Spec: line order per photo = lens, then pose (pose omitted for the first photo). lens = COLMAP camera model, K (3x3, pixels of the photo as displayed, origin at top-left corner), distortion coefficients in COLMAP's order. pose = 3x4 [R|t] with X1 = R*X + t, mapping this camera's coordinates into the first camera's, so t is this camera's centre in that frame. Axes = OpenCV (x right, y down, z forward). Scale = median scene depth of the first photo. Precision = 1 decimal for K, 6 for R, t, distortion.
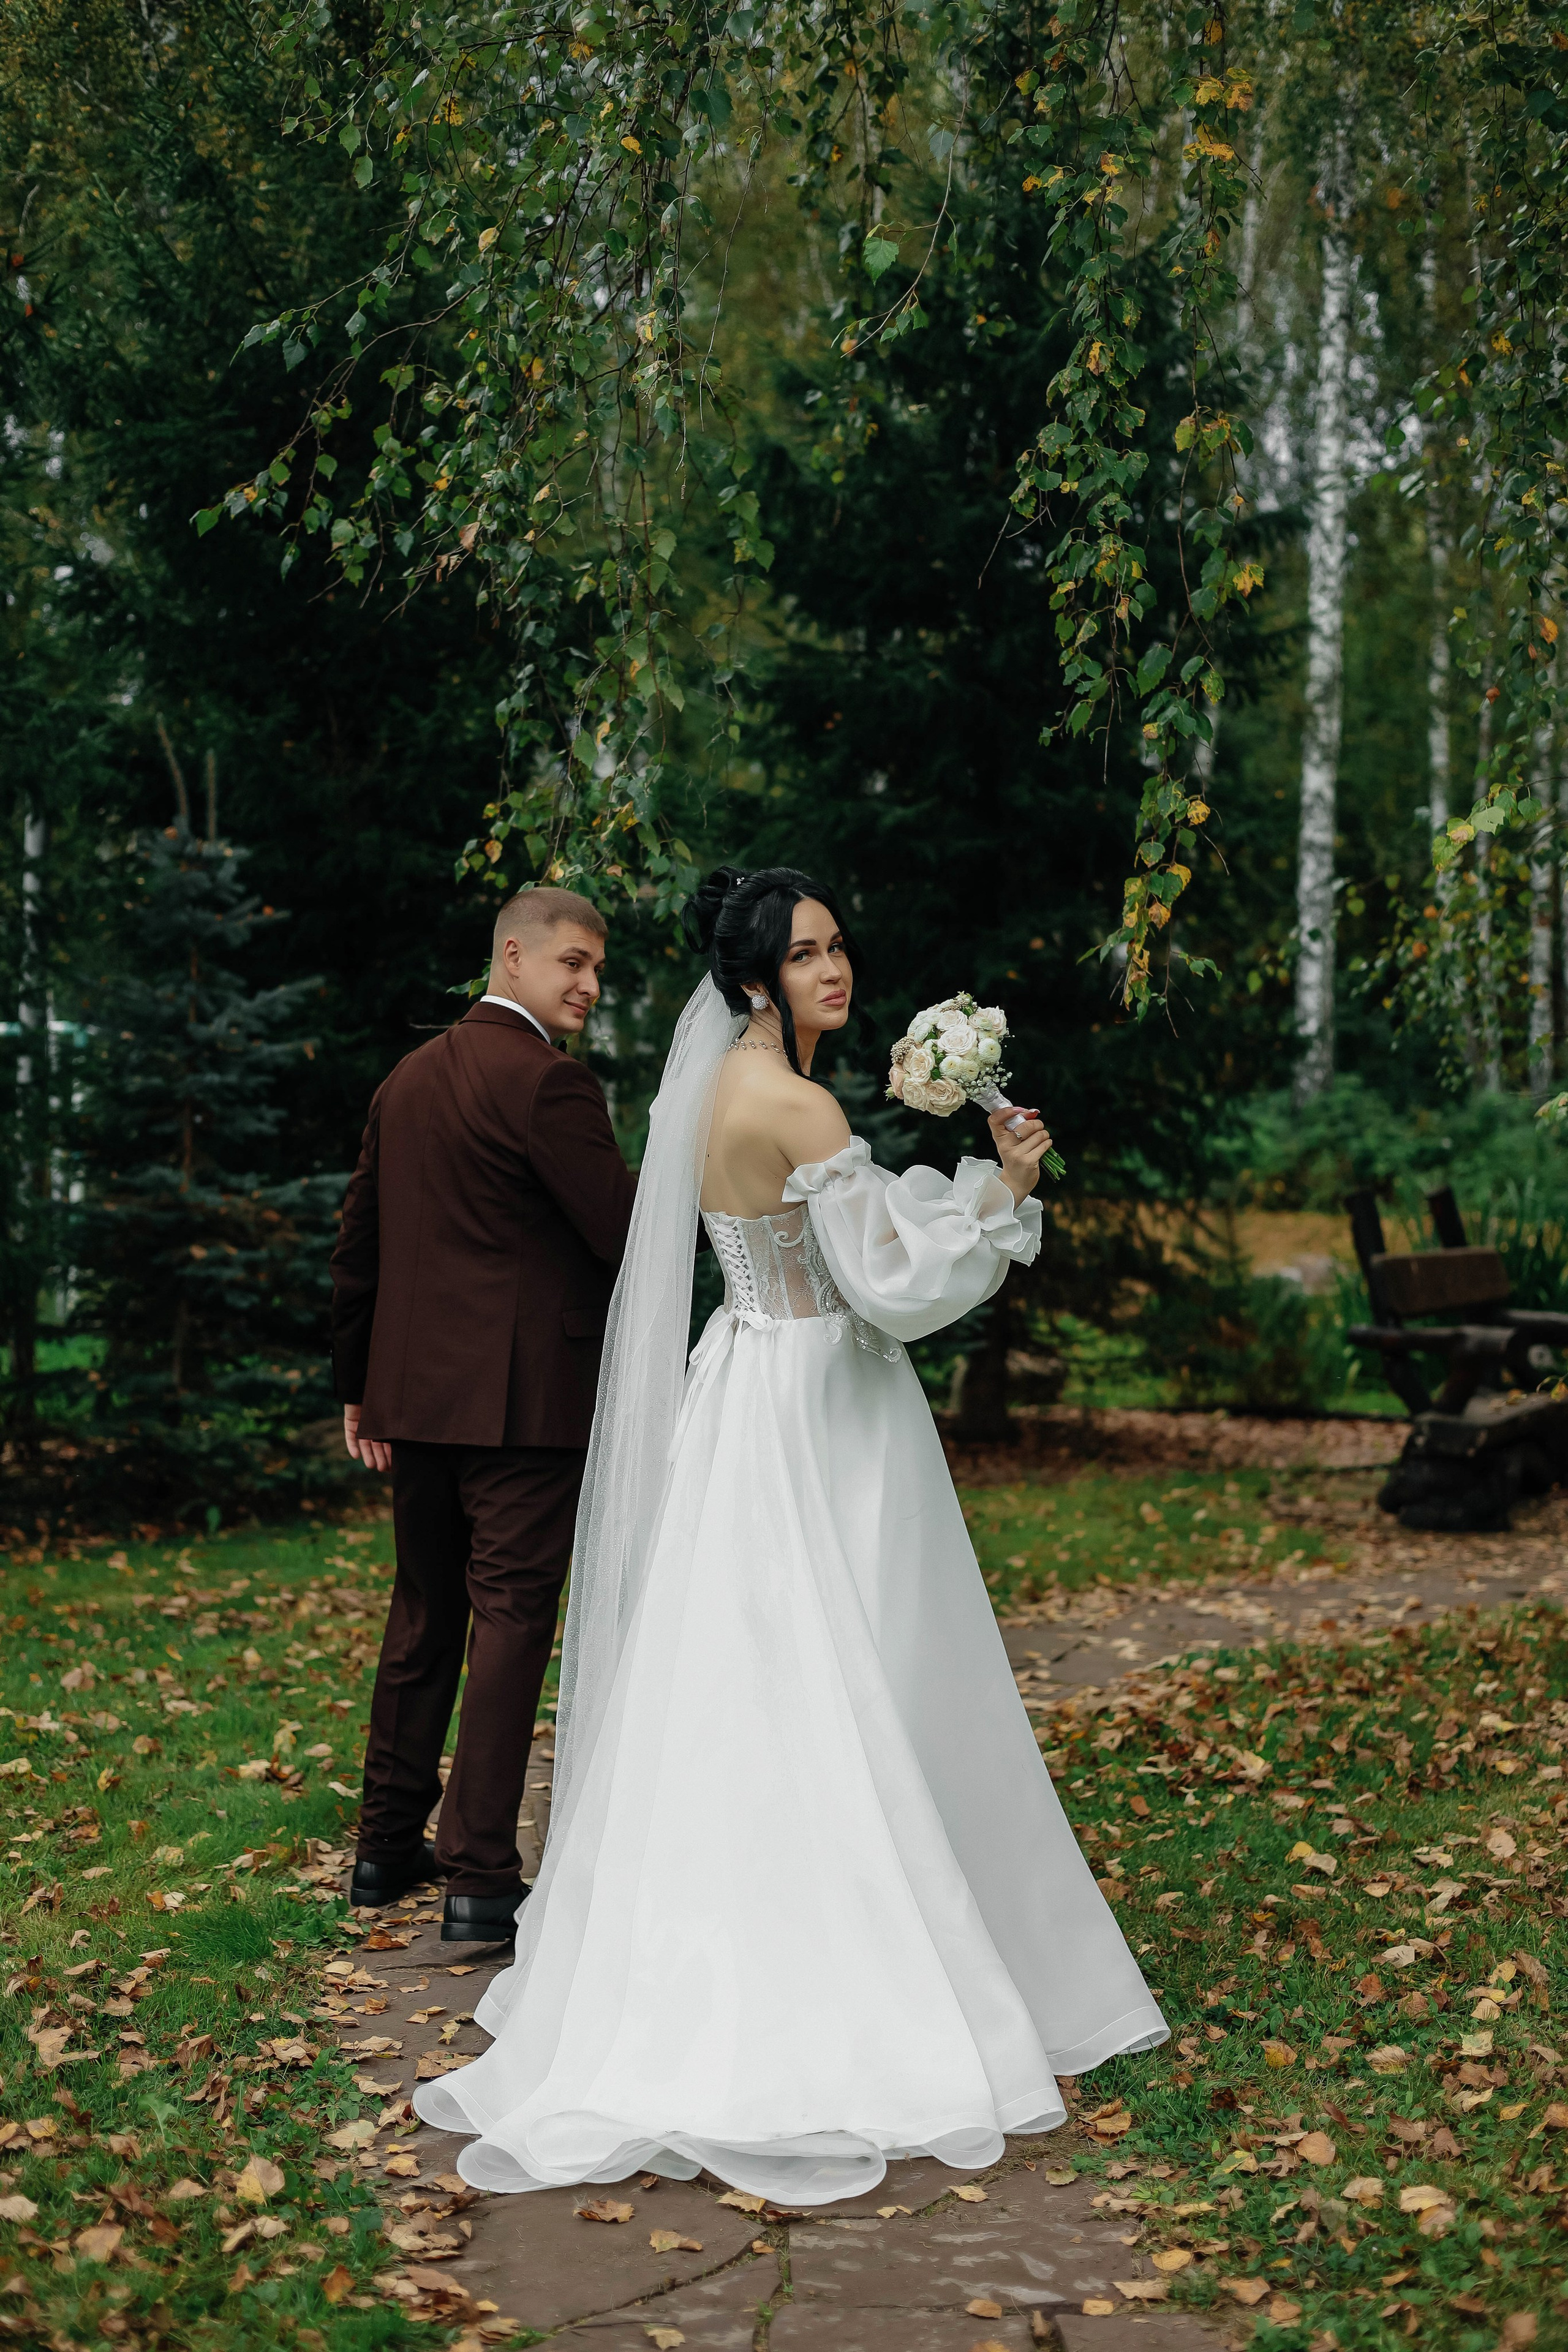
lens RADIAL K [[3295.9, 0, 784.9], [0, 3295.9, 1144.2], [0, 0, 1]] dist [0.053450, -0.232208]
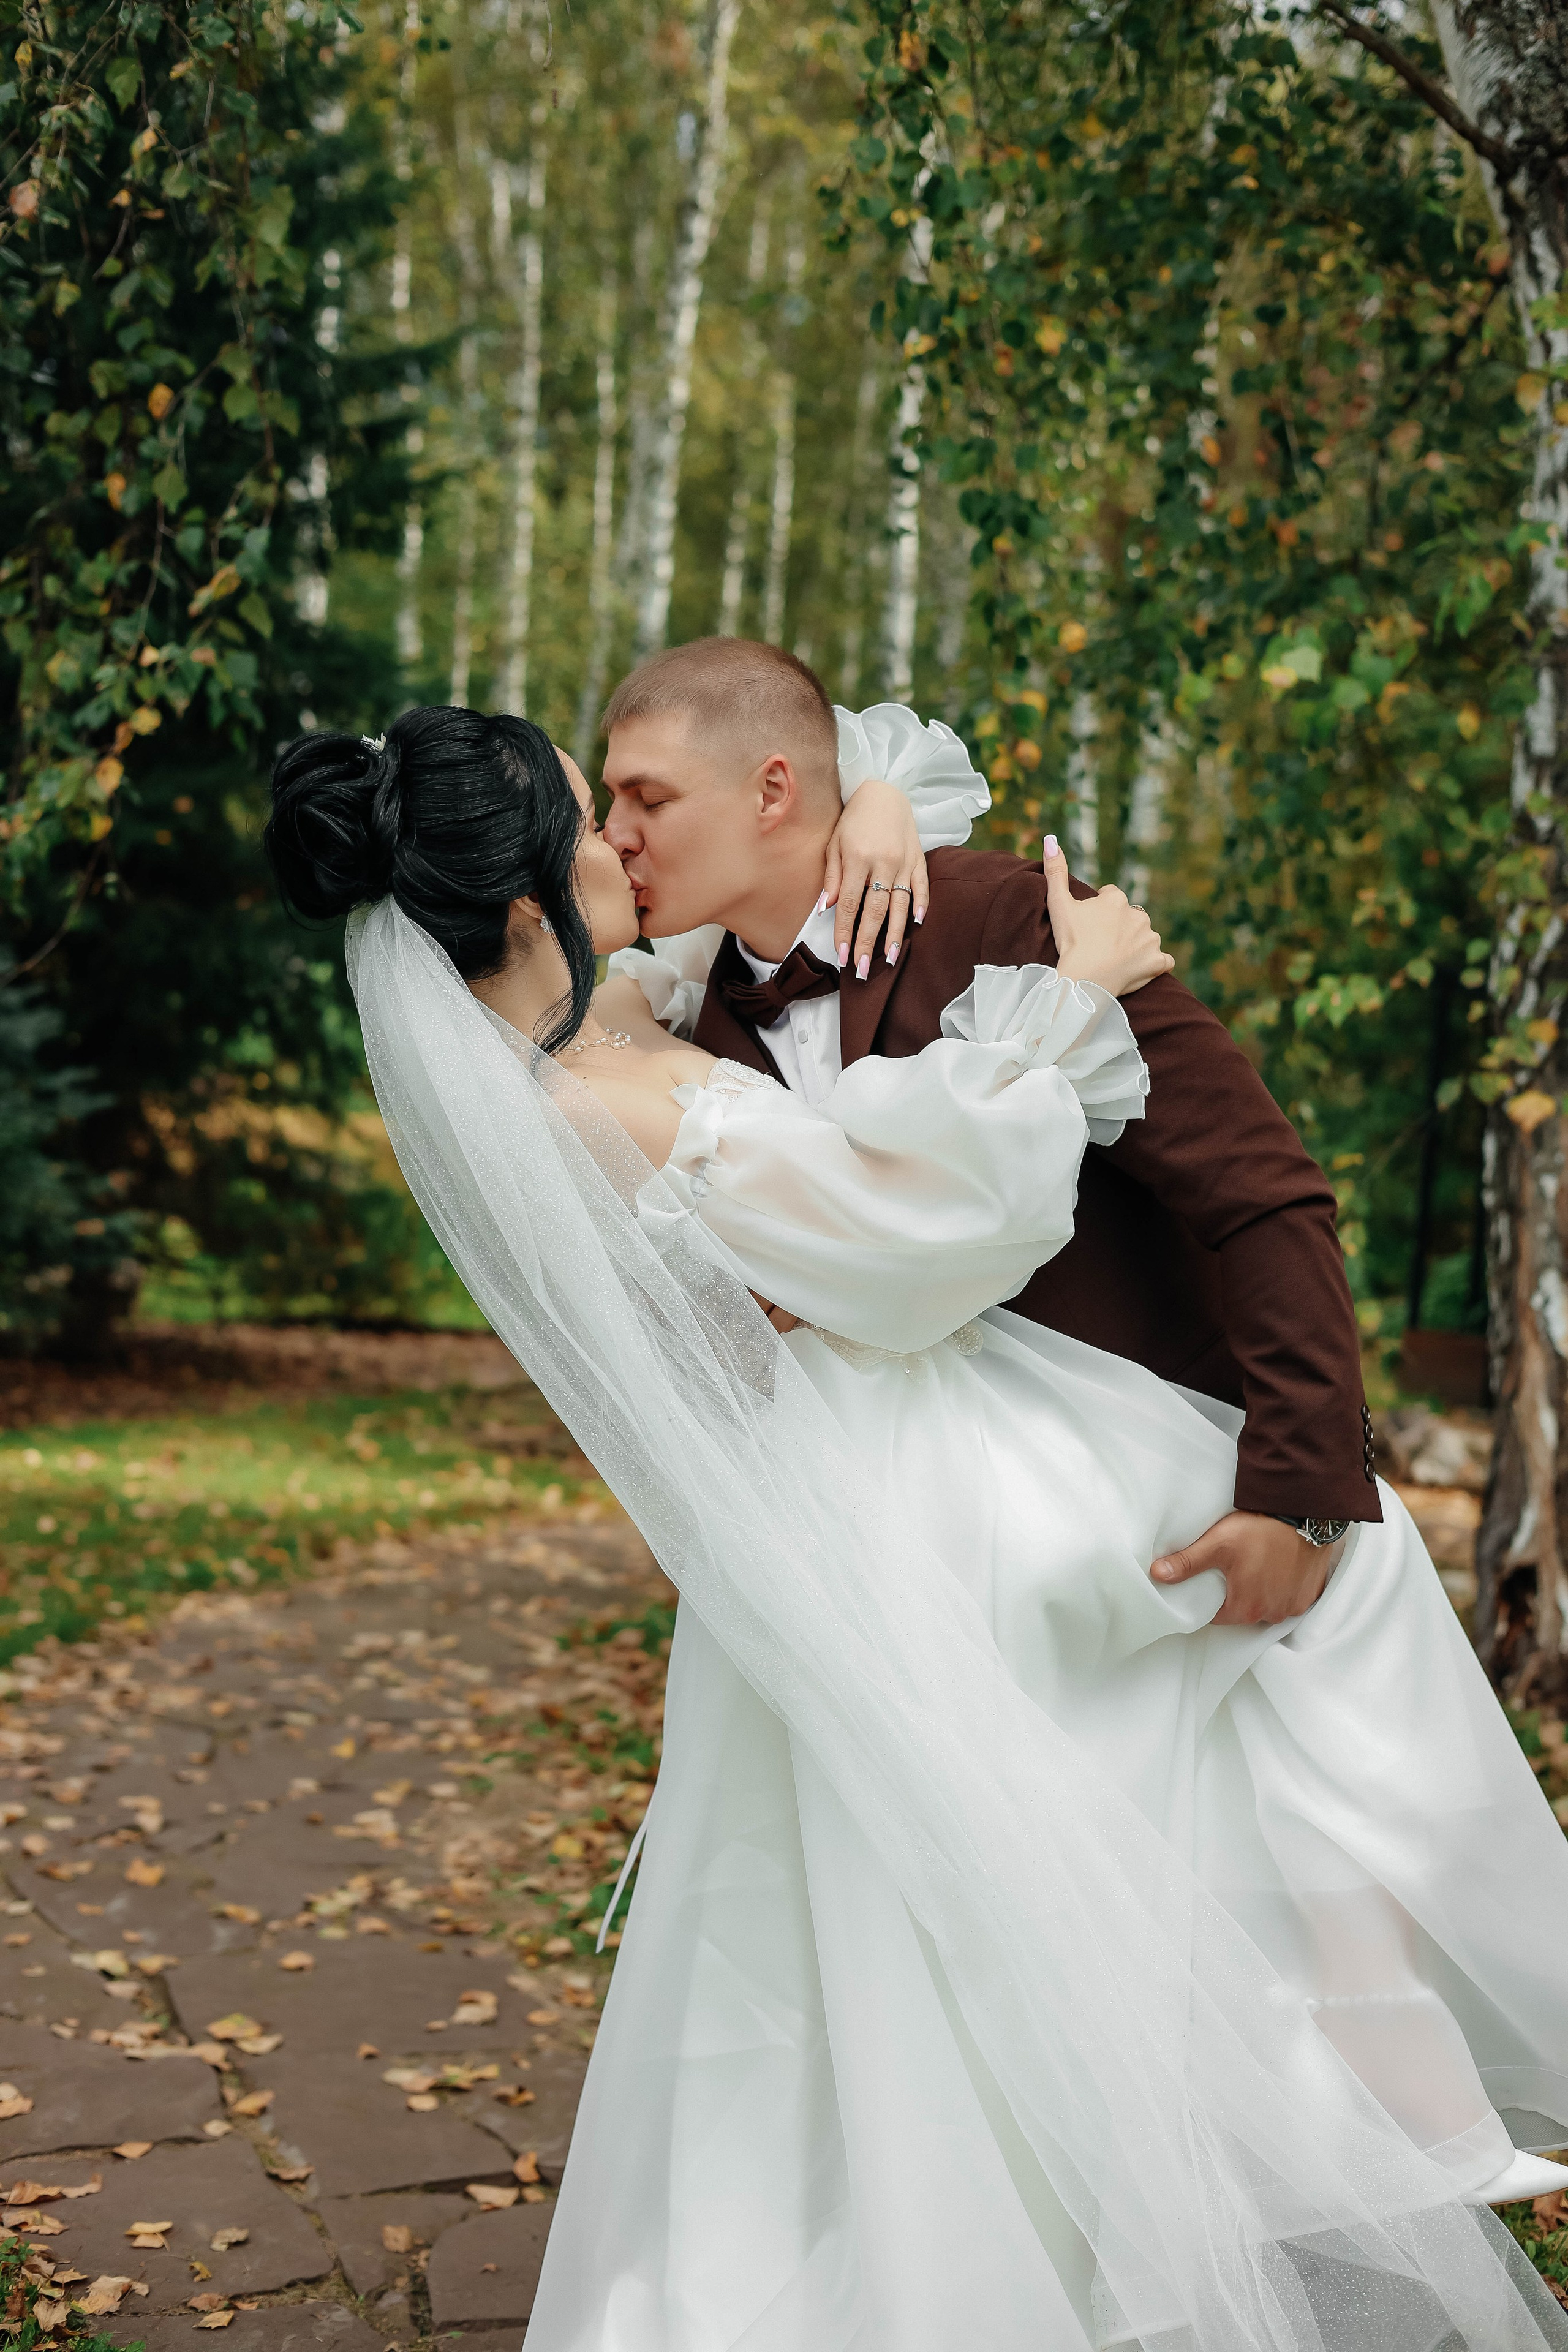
lens RADIAL K [[3295.9, 0, 784.9], [0, 3295.9, 1144.2], [0, 0, 1]] dist [0.053450, -0.232208]
pose [[0.937228, 0.013716, 0.348448, -0.165209], [-0.024765, 0.999321, 0.027276, 0.004751], [-0.347837, -0.034193, 0.936931, 0.221412]]
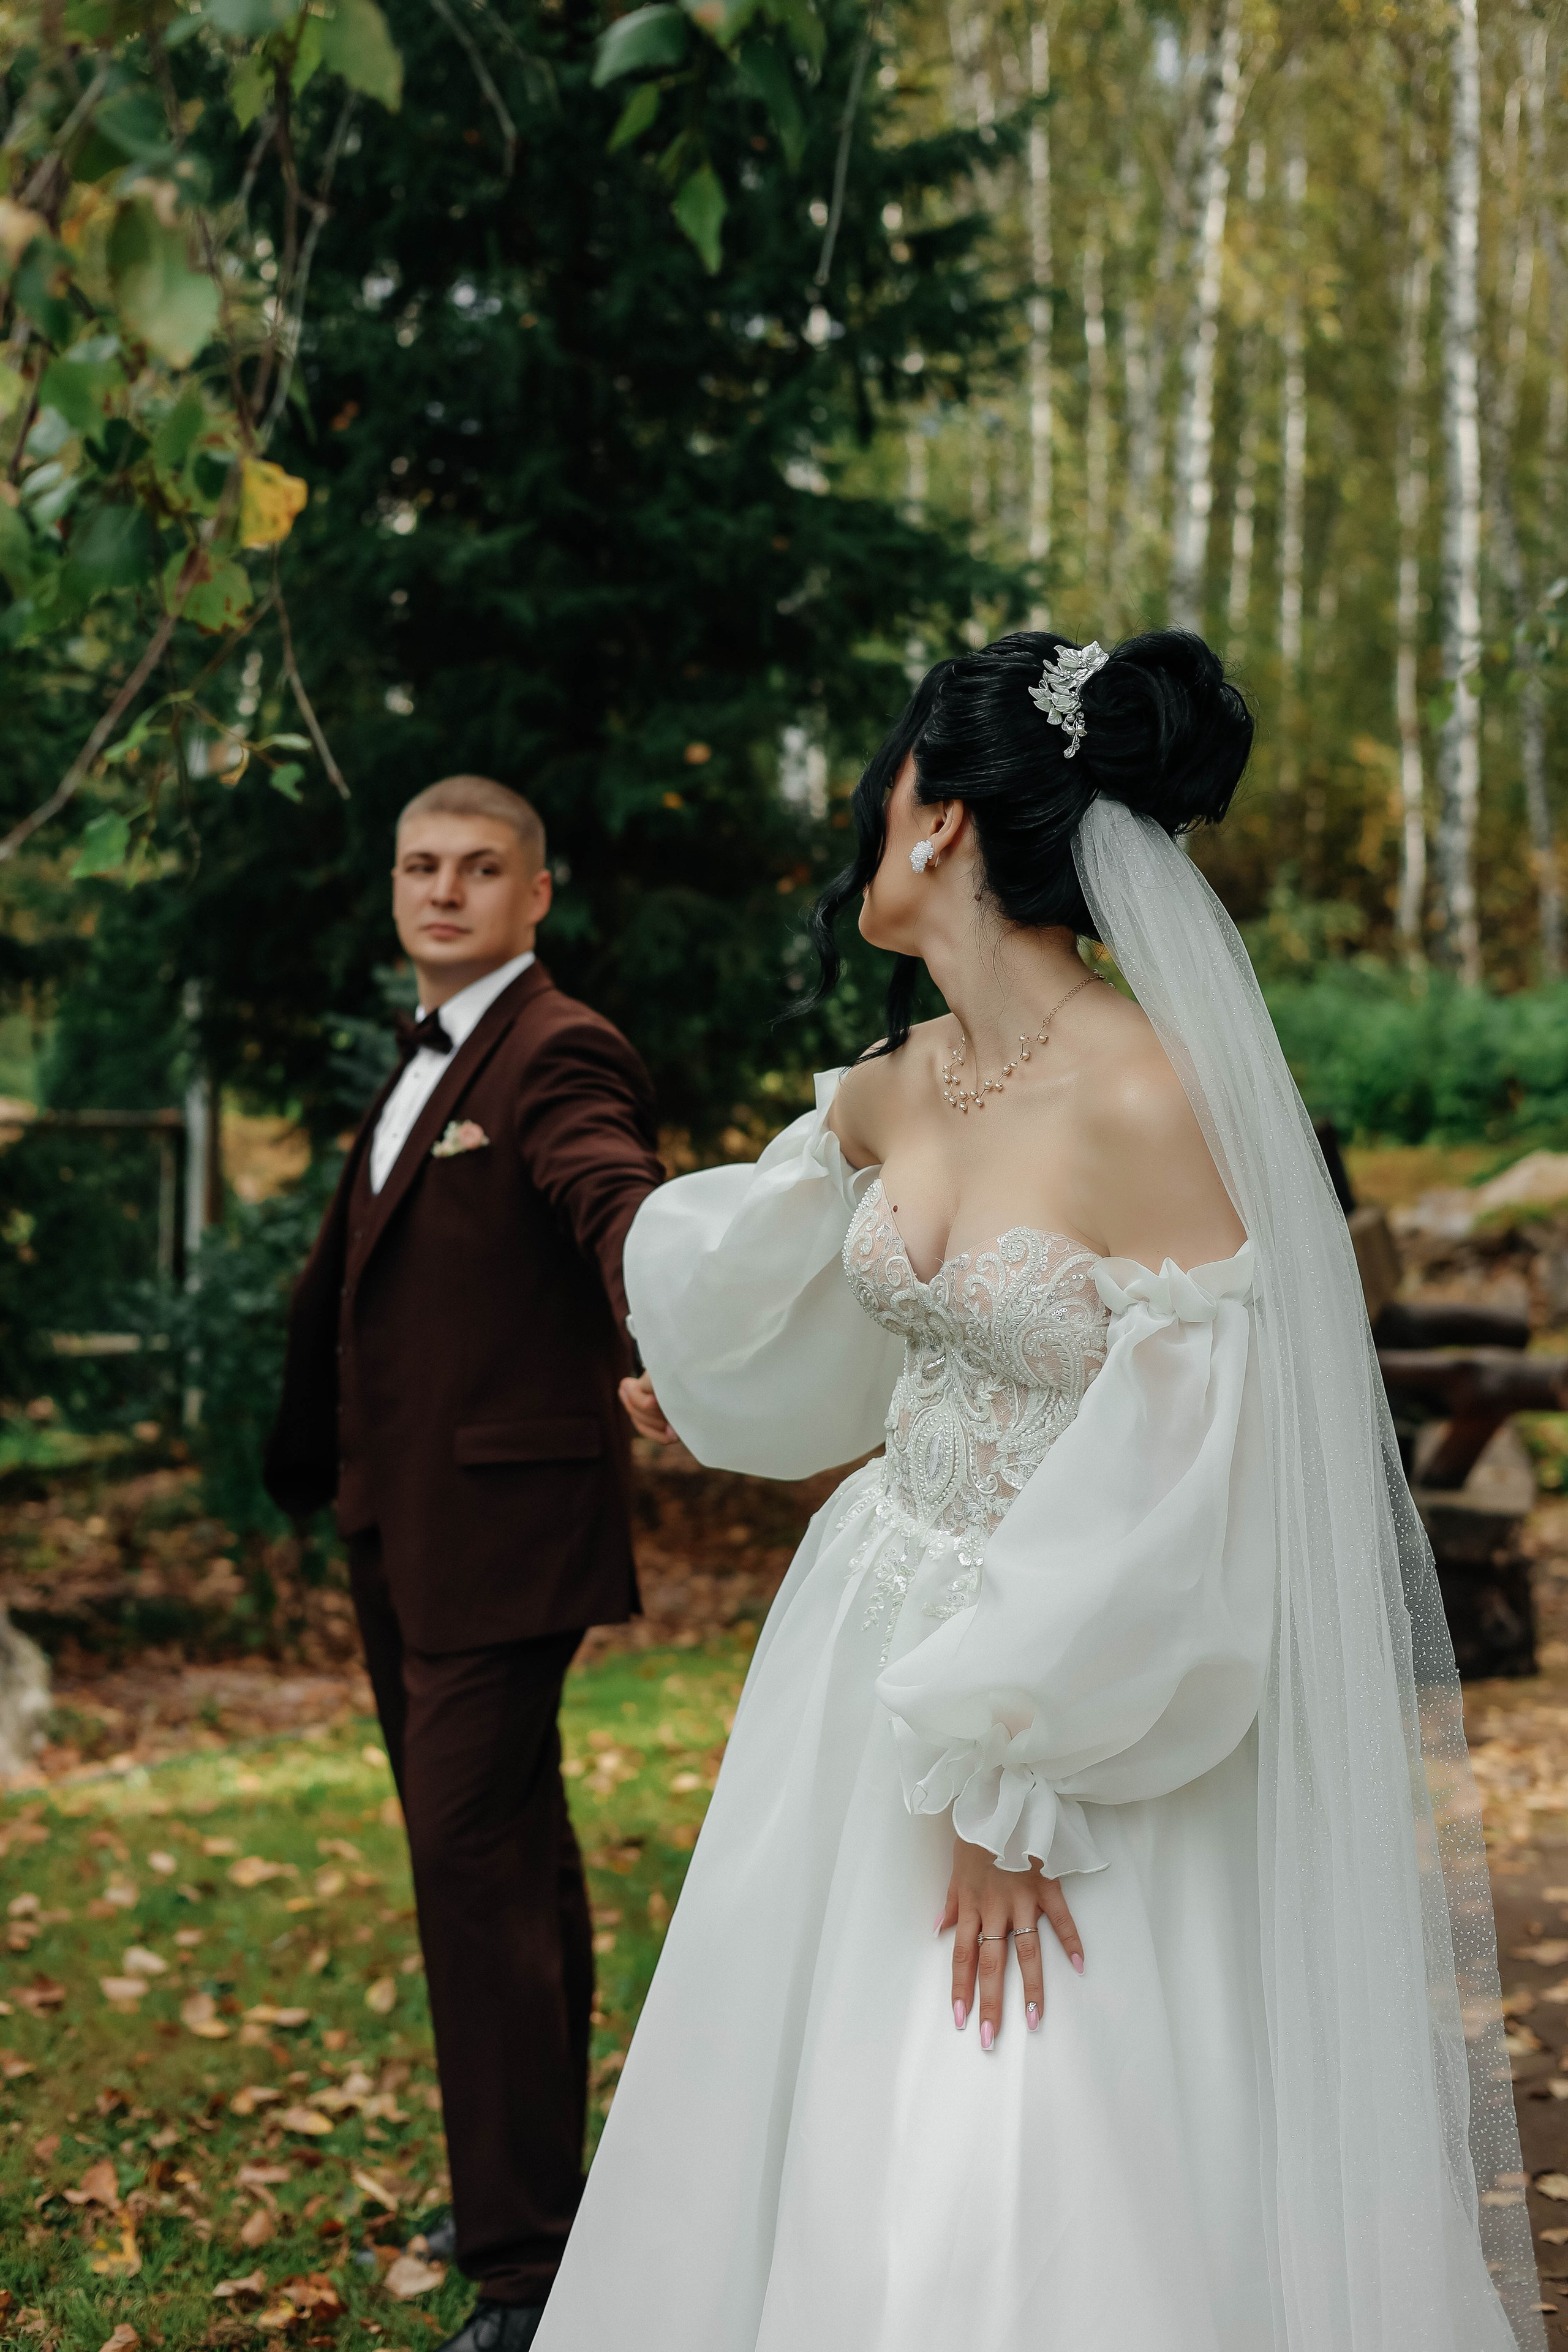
lens RADIAL K [[3295.9, 0, 784.9], [0, 3295.9, 1144.2], [0, 0, 1]] dist [0.053450, -0.232208]
pose [[0.978258, -0.028723, 0.205394, -0.084003], [0.022708, 0.999243, 0.031586, -0.010593], [-0.206146, -0.026235, 0.978169, 0.761030]]
